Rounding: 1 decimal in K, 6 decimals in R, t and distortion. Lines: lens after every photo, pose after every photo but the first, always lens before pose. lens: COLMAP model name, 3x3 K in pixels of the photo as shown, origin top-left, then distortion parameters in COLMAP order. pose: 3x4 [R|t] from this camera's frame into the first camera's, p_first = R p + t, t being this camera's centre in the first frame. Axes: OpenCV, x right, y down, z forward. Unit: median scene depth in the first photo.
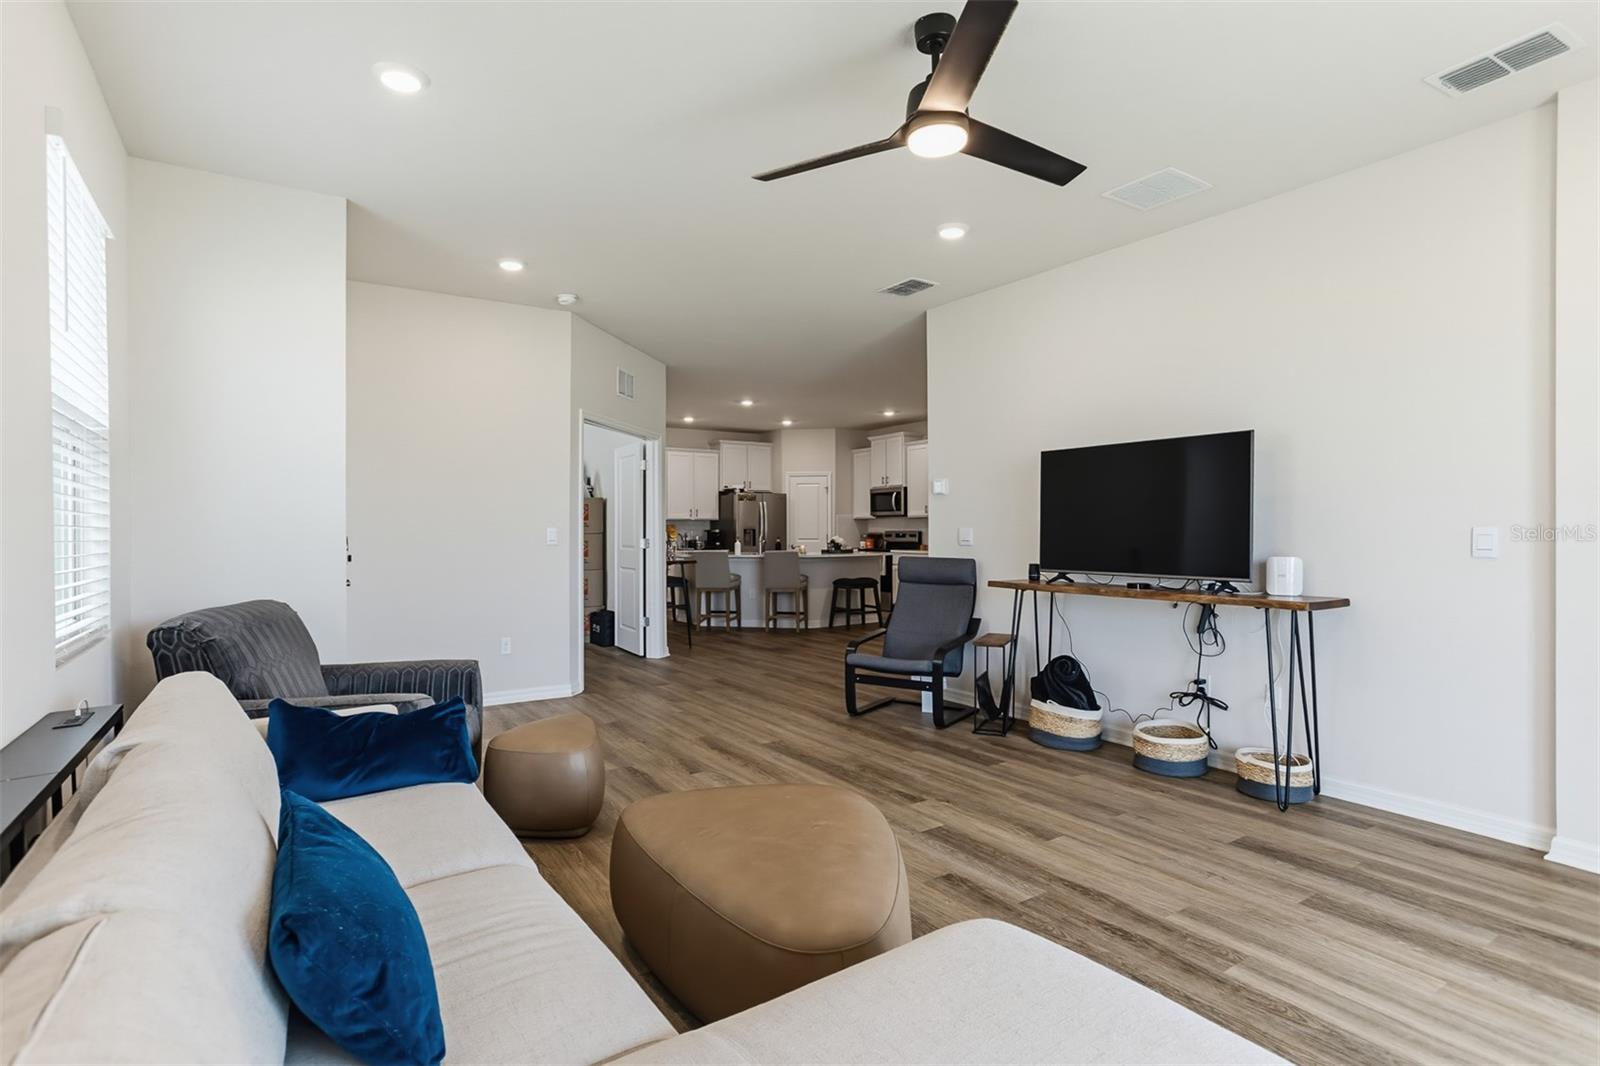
lens RADIAL K [[817.3, 0, 791.4], [0, 817.3, 533.9], [0, 0, 1]] dist [-0.031104, 0.018071]
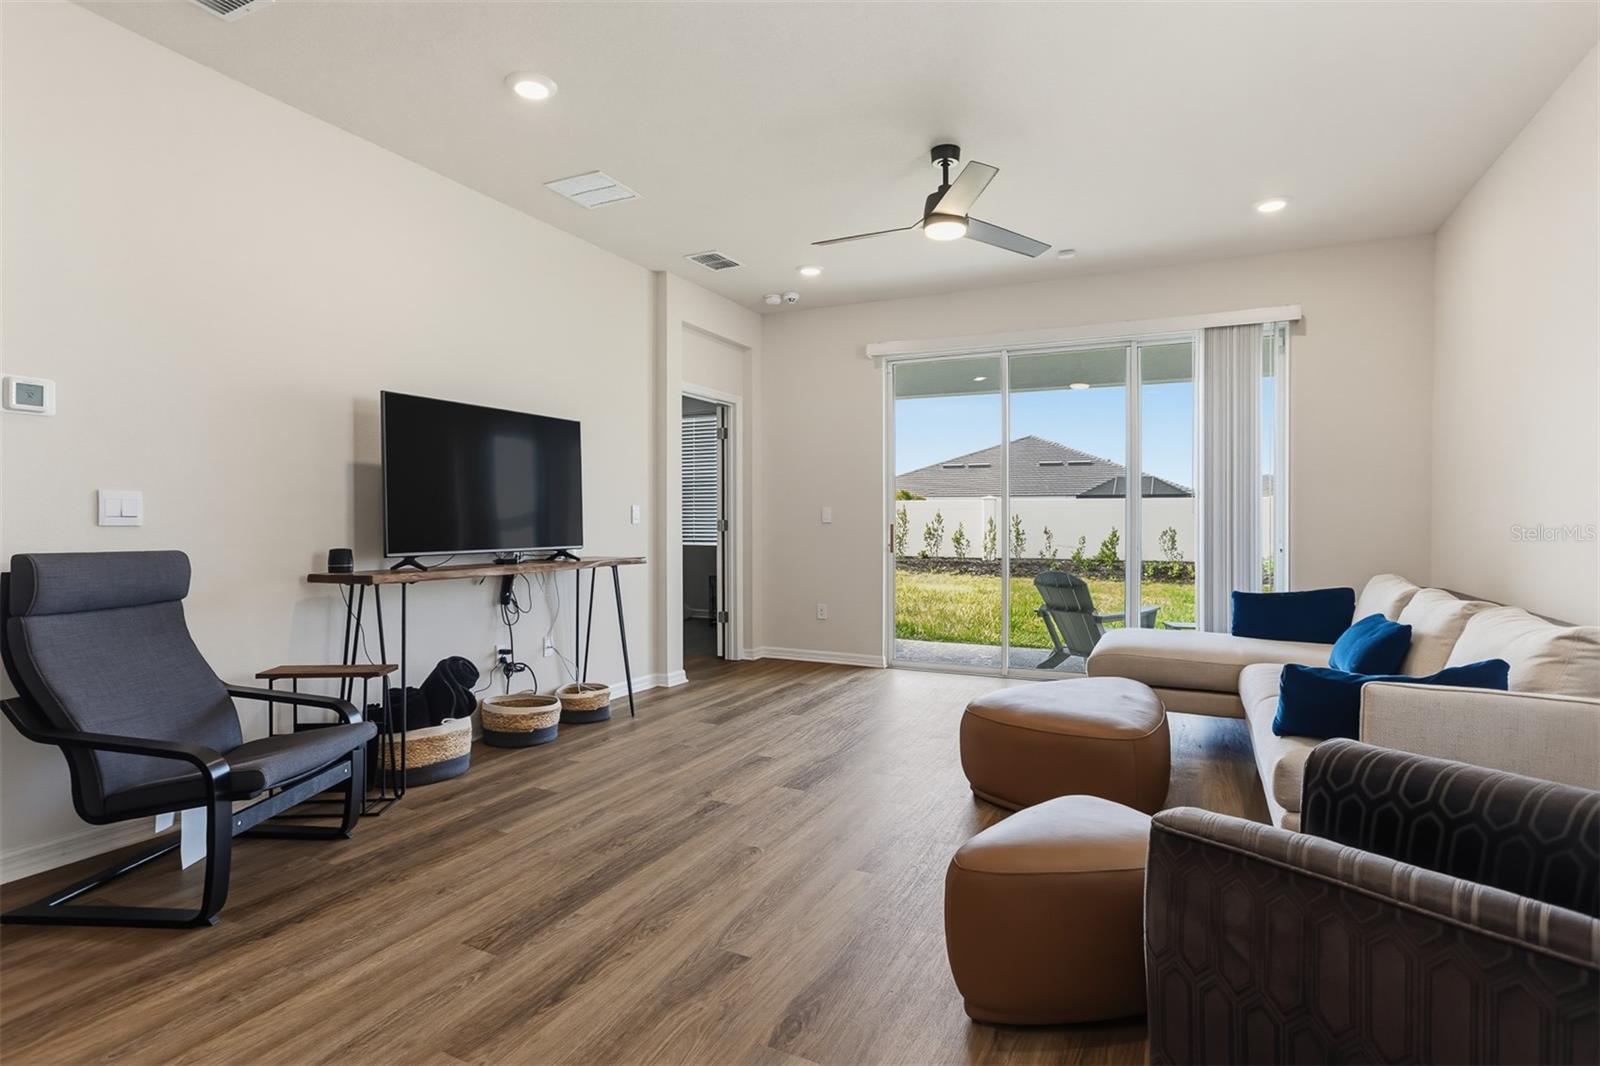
lens RADIAL K [[817.3, 0, 791.5], [0, 817.3, 527.9], [0, 0, 1]] dist [-0.031104, 0.018071]
pose [[-0.521706, -0.004767, 0.853112, -0.558103], [0.002145, 0.999974, 0.006899, 0.017939], [-0.853122, 0.005429, -0.521683, 1.206910]]
